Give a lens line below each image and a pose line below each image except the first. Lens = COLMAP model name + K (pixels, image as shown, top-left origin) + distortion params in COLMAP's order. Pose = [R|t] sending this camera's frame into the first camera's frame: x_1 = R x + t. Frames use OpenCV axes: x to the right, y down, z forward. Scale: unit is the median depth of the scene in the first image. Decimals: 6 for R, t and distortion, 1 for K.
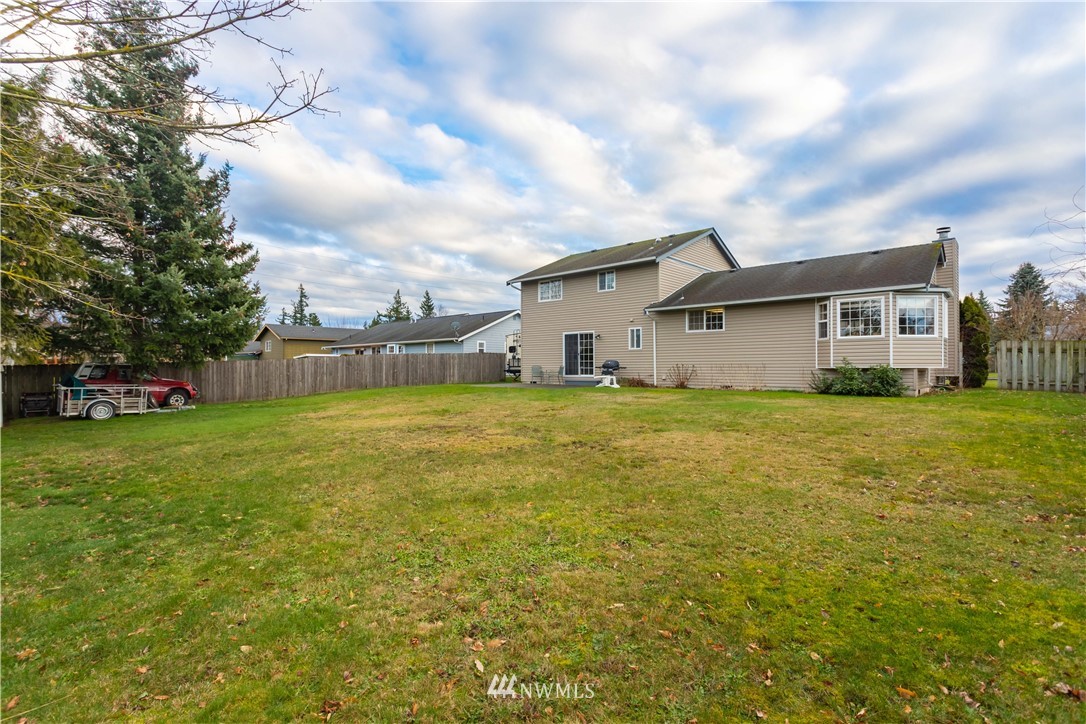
lens RADIAL K [[507.2, 0, 543.0], [0, 507.2, 362.0], [0, 0, 1]] dist [0.003152, 0.000248]
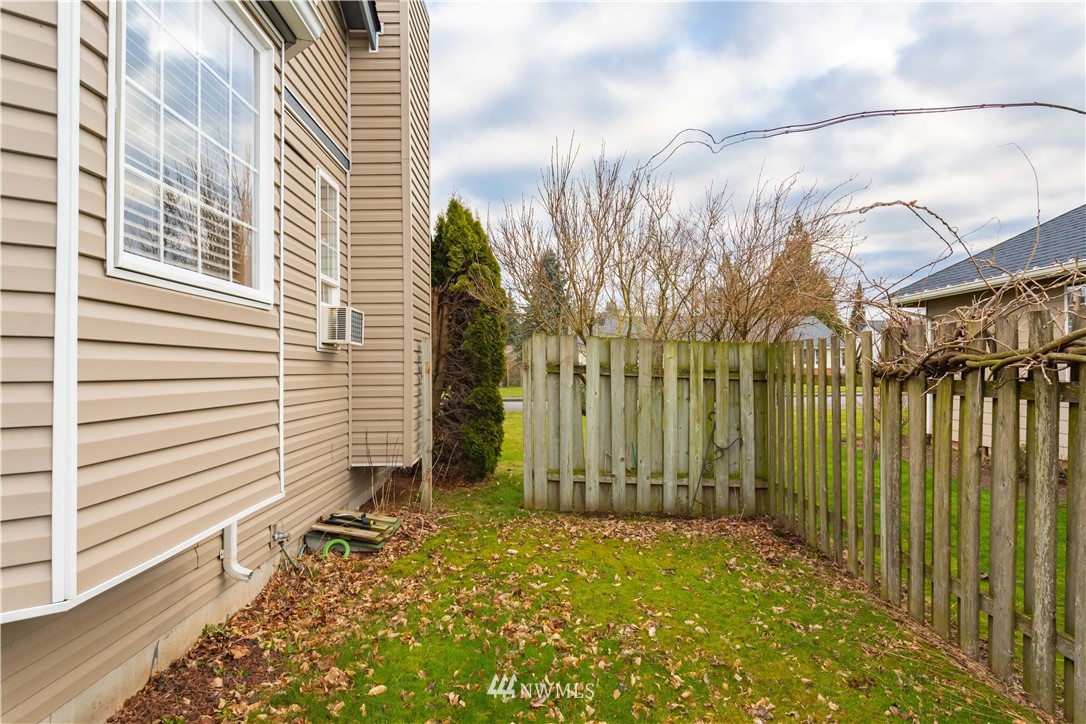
lens RADIAL K [[657.5, 0, 543.0], [0, 657.5, 362.0], [0, 0, 1]] dist [-0.003901, 0.000656]
pose [[0.729996, 0.014266, 0.683303, 0.558018], [-0.006587, 0.999883, -0.013839, -0.018759], [-0.683420, 0.005601, 0.730004, 0.621123]]
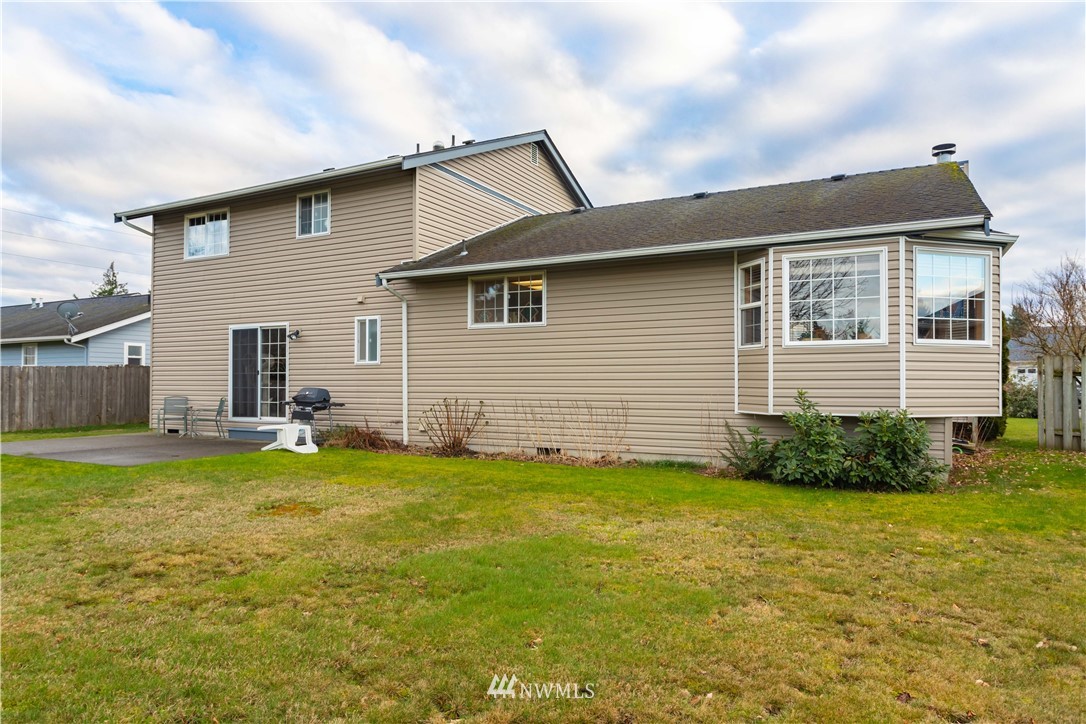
lens RADIAL K [[657.5, 0, 543.0], [0, 657.5, 362.0], [0, 0, 1]] dist [-0.003901, 0.000656]
pose [[0.966940, 0.010580, 0.254784, 0.190772], [-0.005397, 0.999764, -0.021037, -0.015680], [-0.254946, 0.018966, 0.966769, 0.404408]]
